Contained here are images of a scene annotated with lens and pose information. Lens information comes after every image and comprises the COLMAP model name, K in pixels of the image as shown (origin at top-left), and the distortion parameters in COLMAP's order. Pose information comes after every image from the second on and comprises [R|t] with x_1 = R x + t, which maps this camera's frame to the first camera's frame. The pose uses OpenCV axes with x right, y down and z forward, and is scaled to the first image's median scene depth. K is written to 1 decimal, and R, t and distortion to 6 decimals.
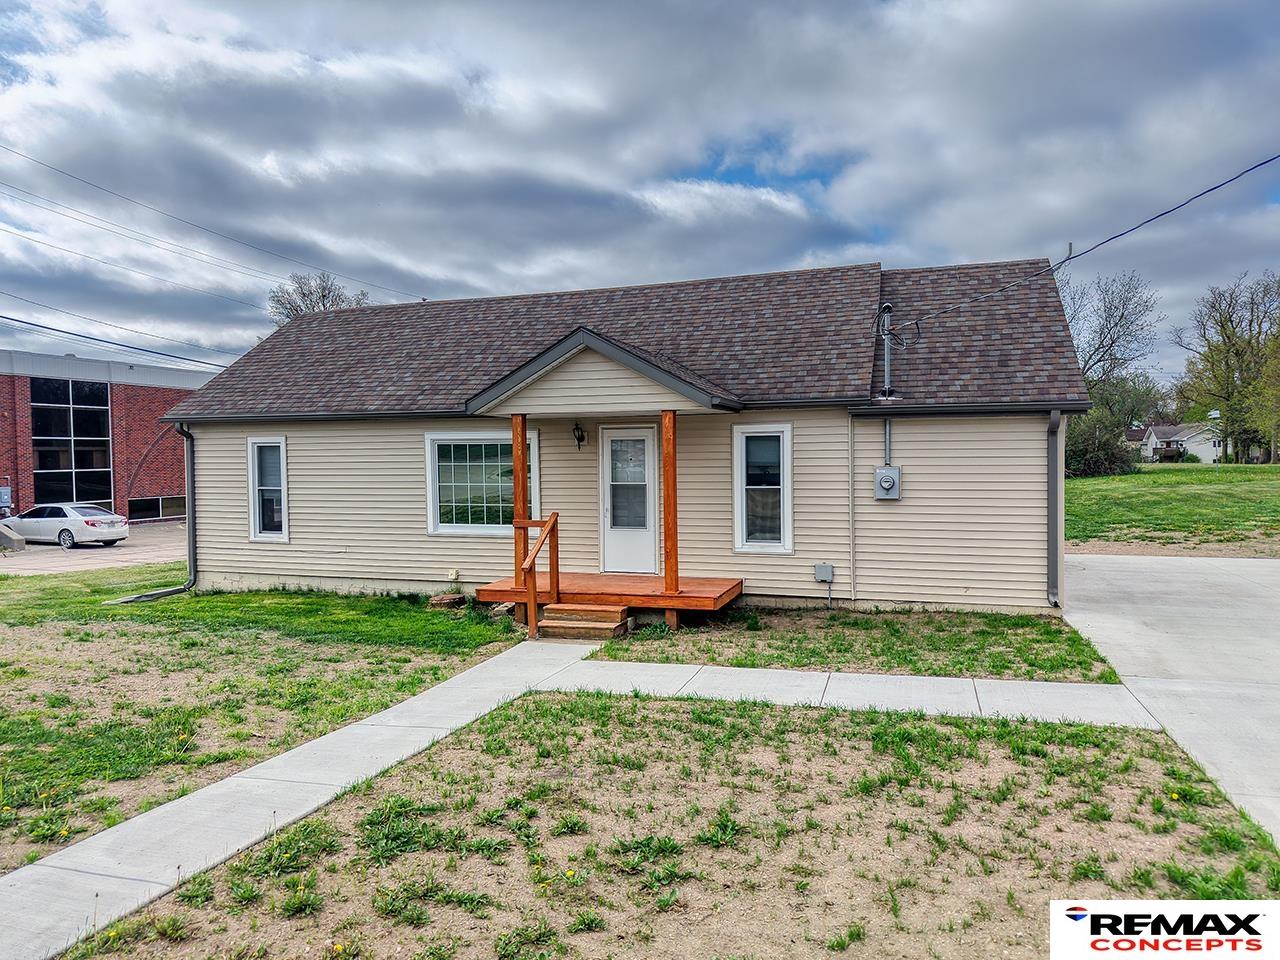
lens RADIAL K [[856.0, 0, 637.7], [0, 856.0, 484.7], [0, 0, 1]] dist [0.038490, -0.049171]
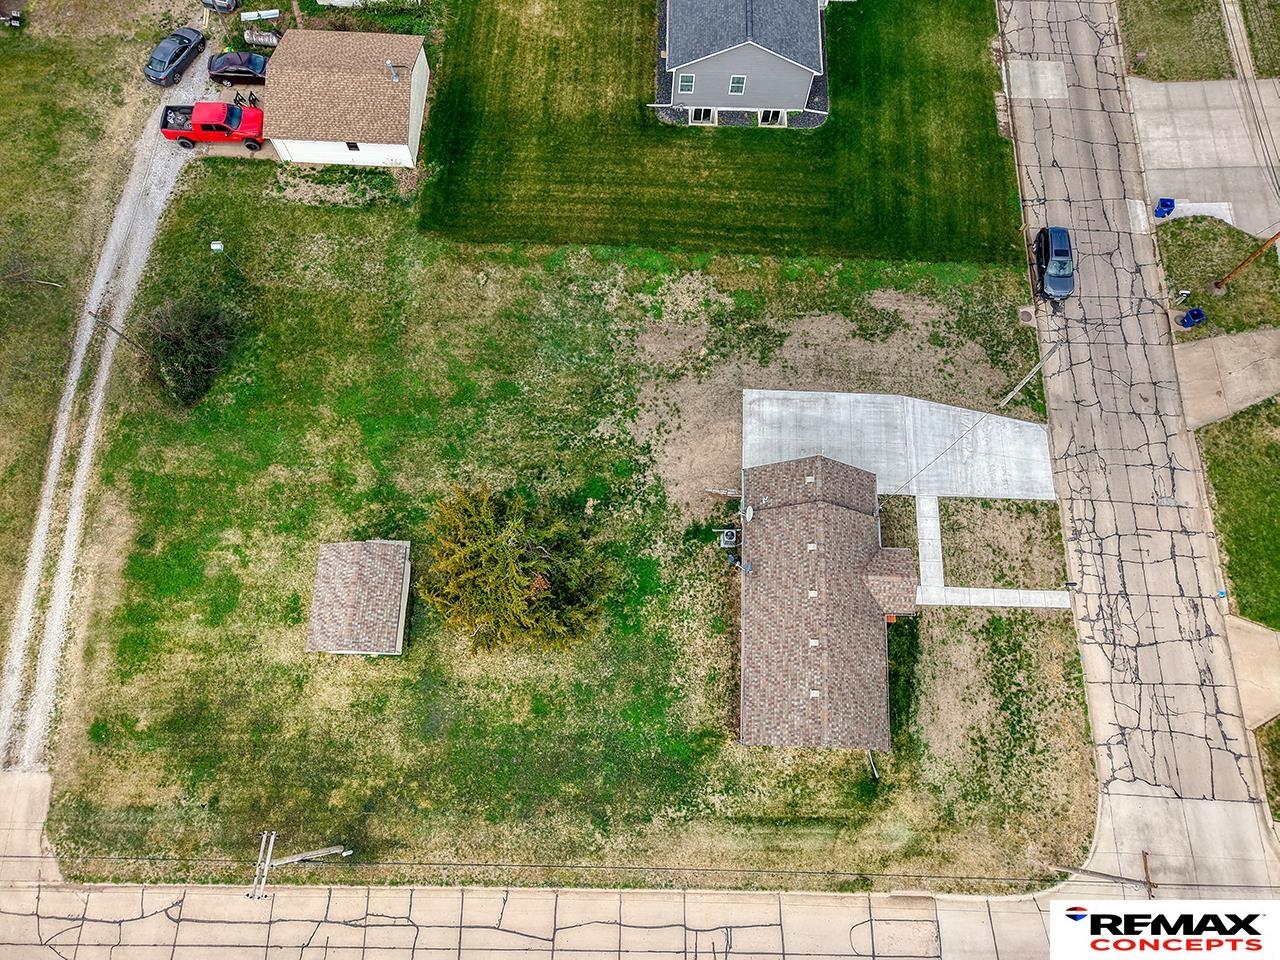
lens RADIAL K [[892.9, 0, 630.1], [0, 892.9, 482.3], [0, 0, 1]] dist [0.040664, -0.065182]
pose [[-0.271993, -0.904614, 0.328166, -0.638734], [0.021757, 0.335155, 0.941912, -4.087936], [-0.962053, 0.263334, -0.071479, 2.329967]]
